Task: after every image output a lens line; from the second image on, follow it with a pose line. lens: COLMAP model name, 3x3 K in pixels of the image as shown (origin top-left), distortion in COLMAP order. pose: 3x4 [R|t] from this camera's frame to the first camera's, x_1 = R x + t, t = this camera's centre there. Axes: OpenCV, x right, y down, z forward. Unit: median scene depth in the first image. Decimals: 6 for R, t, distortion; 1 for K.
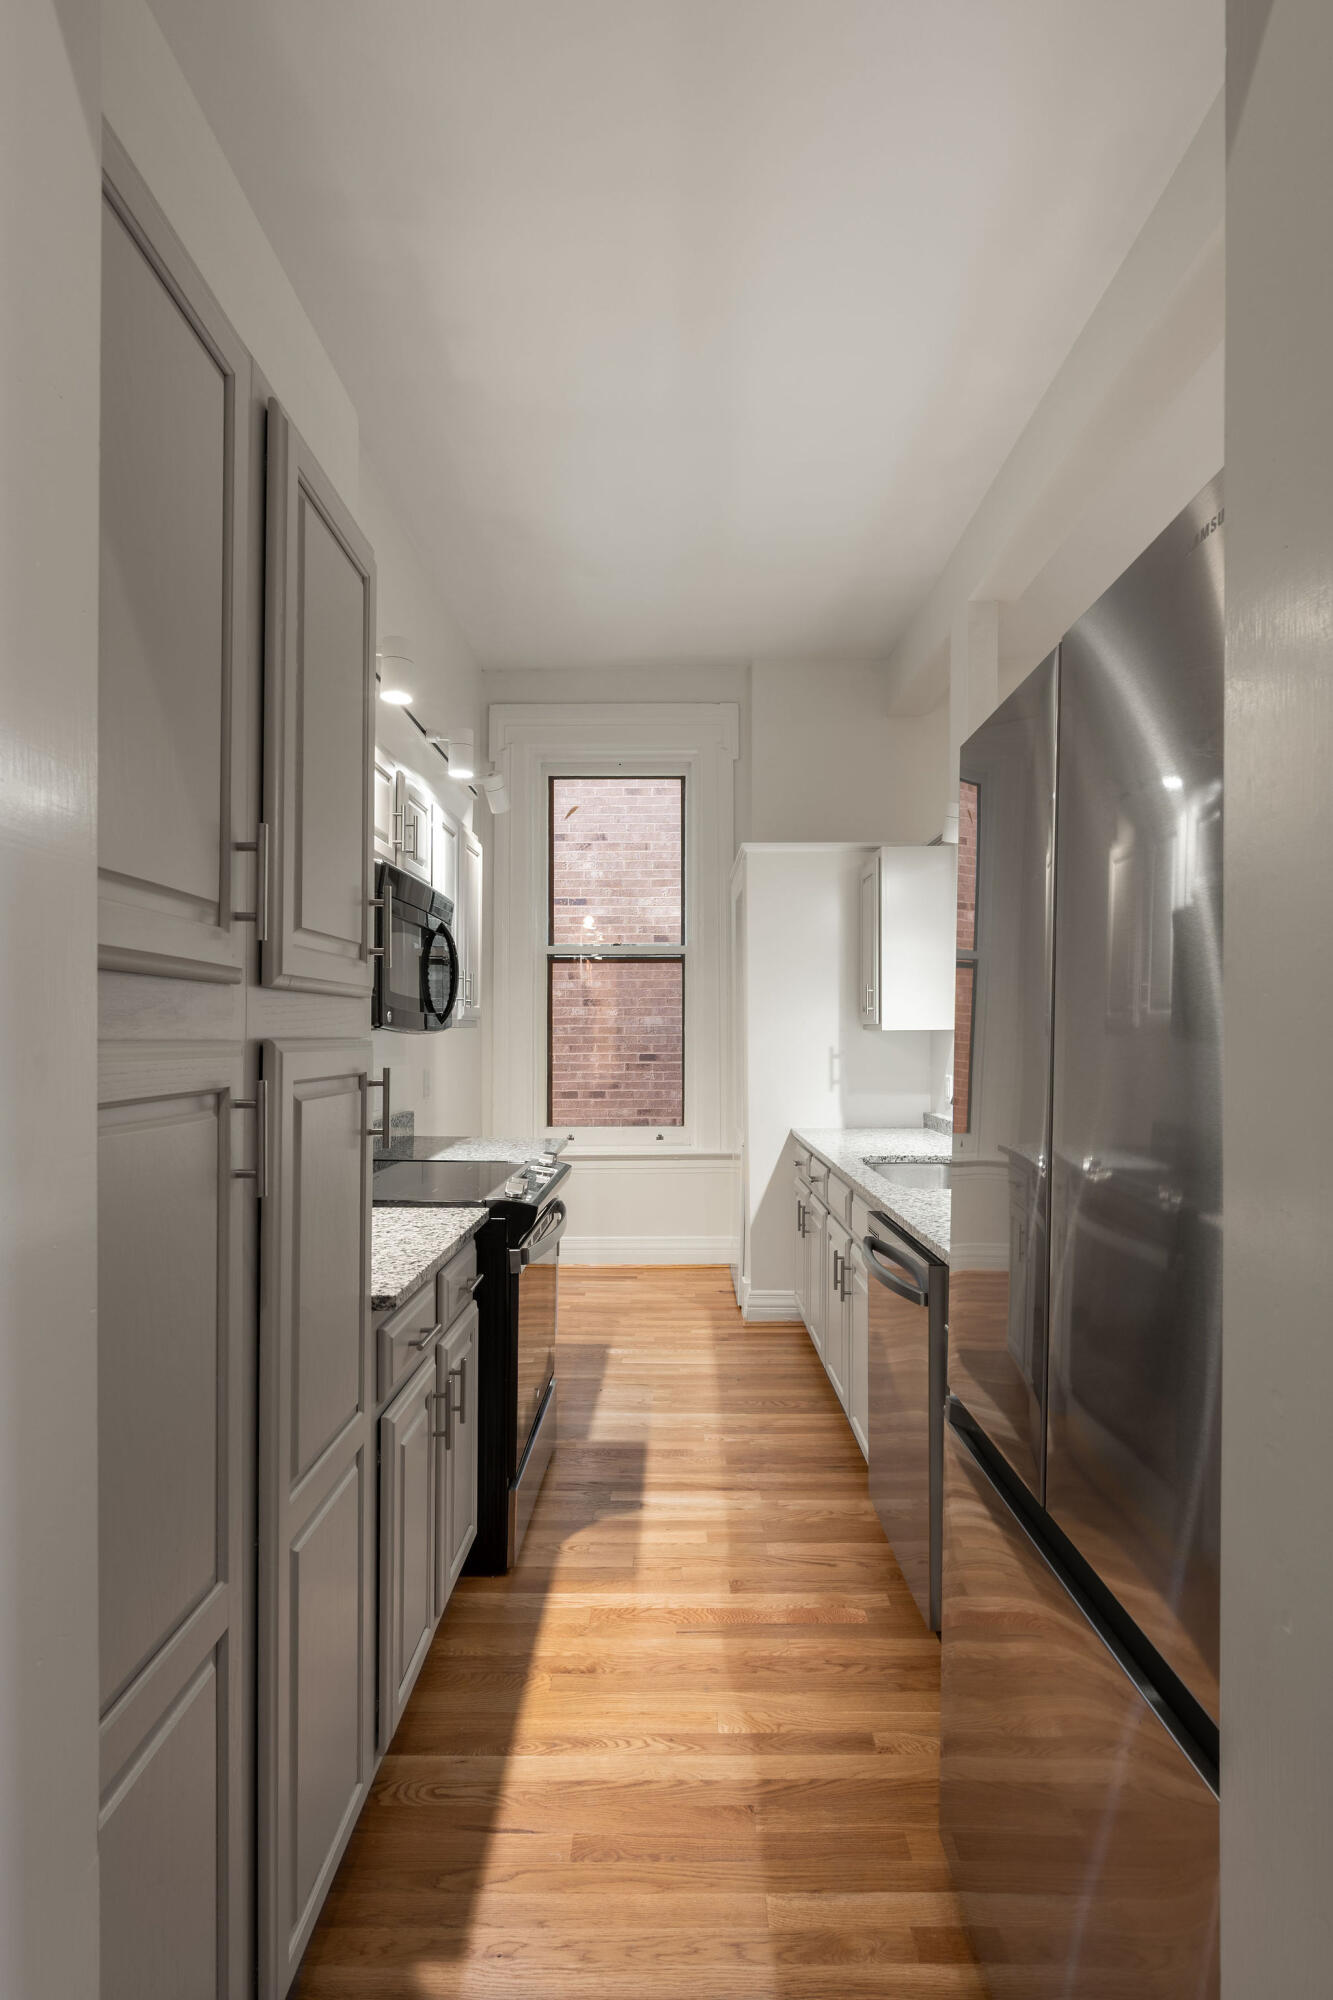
lens RADIAL K [[783.9, 0, 724.2], [0, 783.9, 1010.4], [0, 0, 1]] dist [-0.001112, 0.000341]
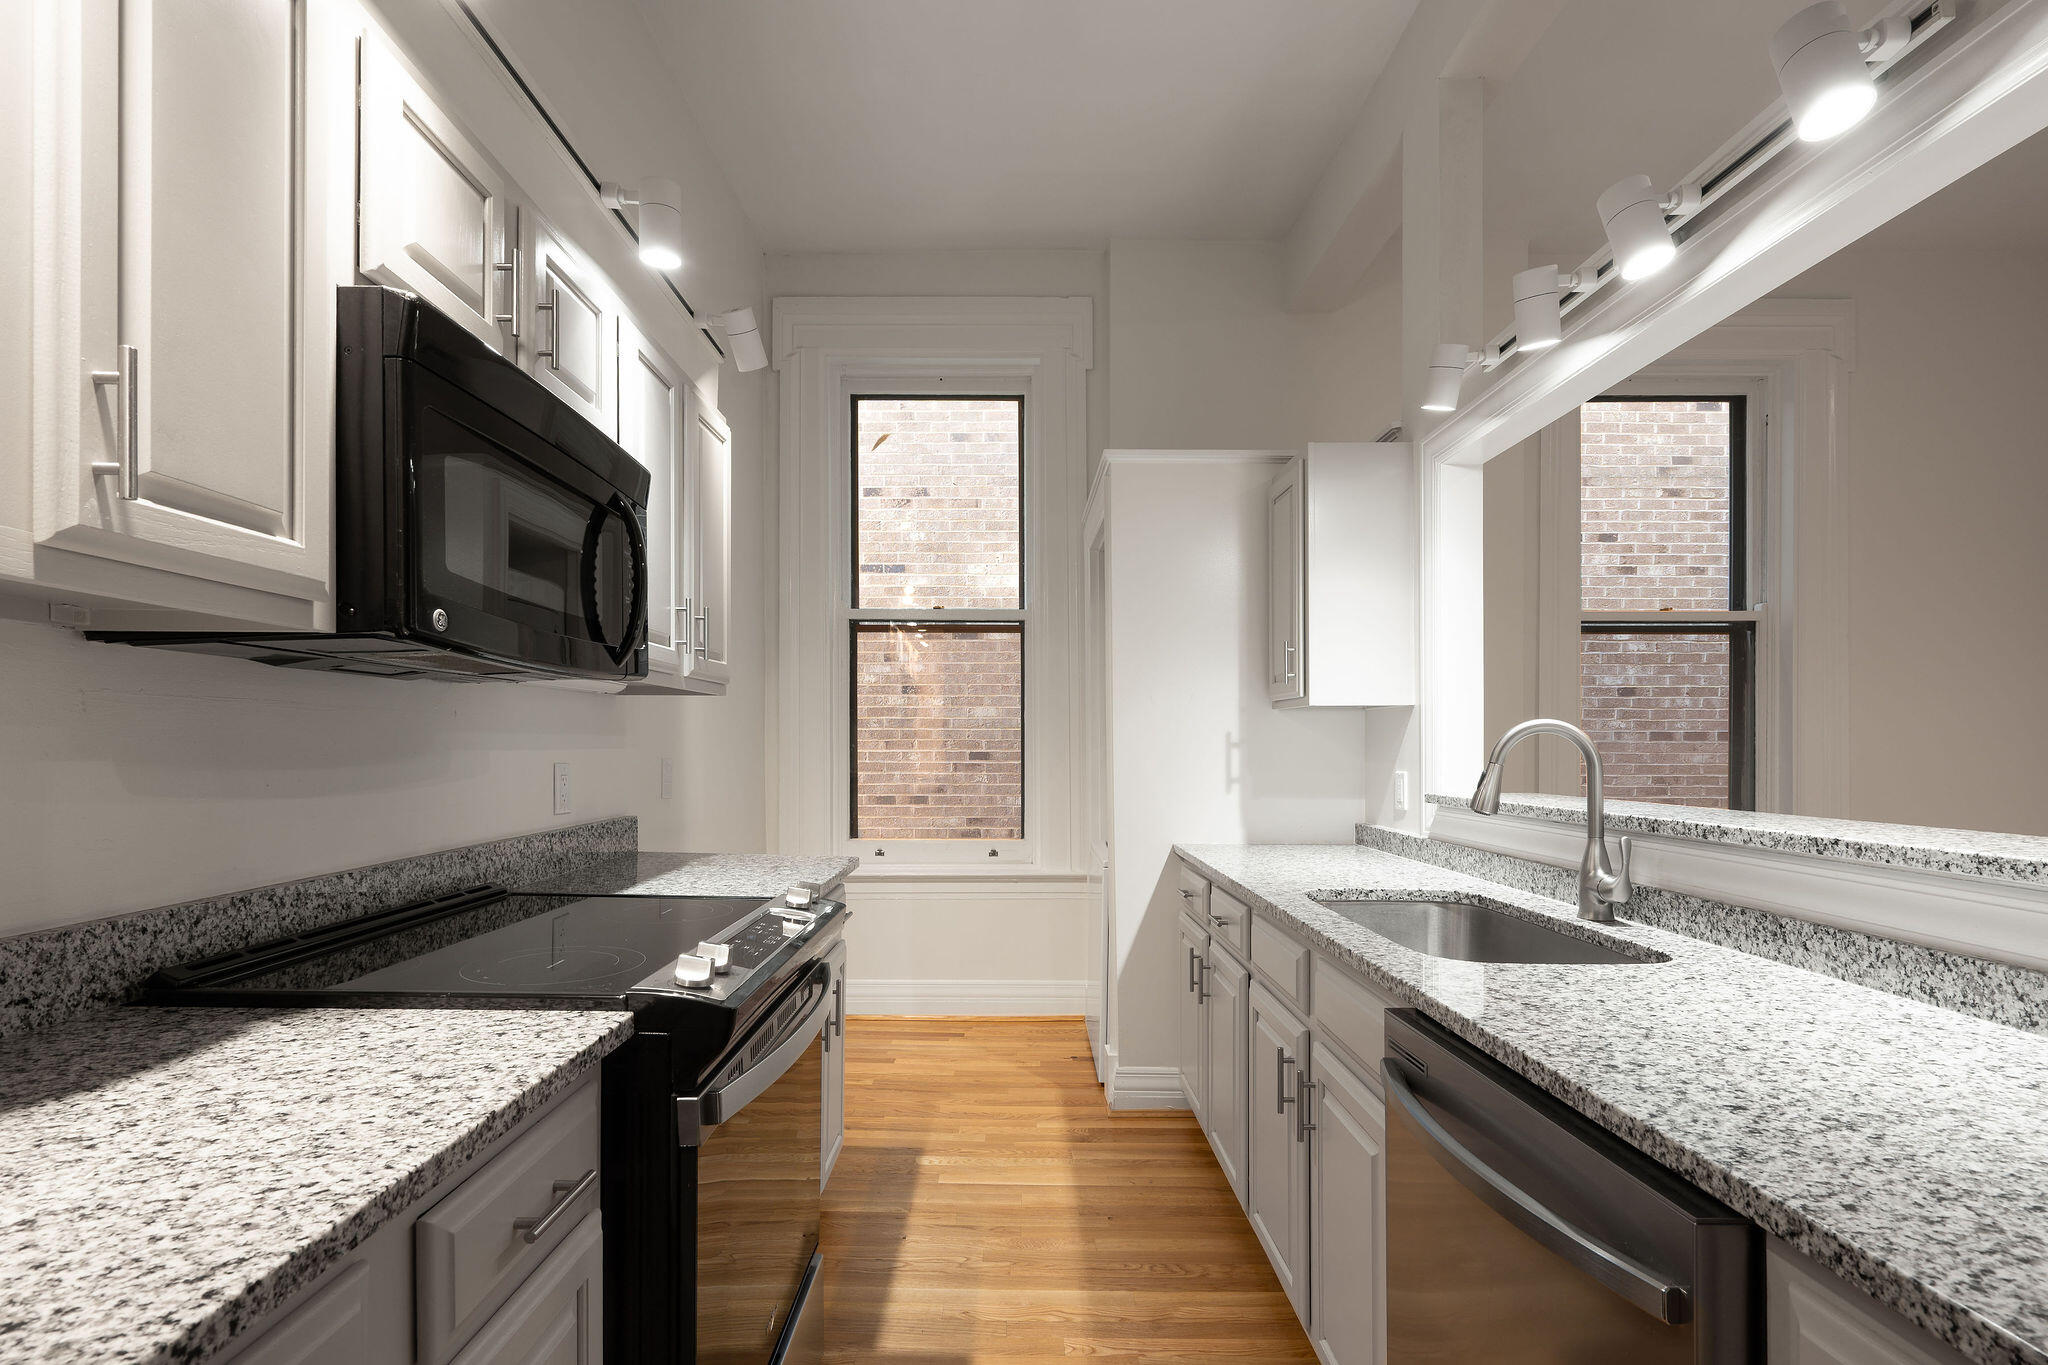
lens RADIAL K [[816.8, 0, 999.0], [0, 816.8, 739.1], [0, 0, 1]] dist [0.000232, 0.000037]
pose [[0.997037, -0.001649, -0.076903, -0.016937], [0.003742, 0.999626, 0.027083, 0.032255], [0.076830, -0.027291, 0.996671, 0.236641]]
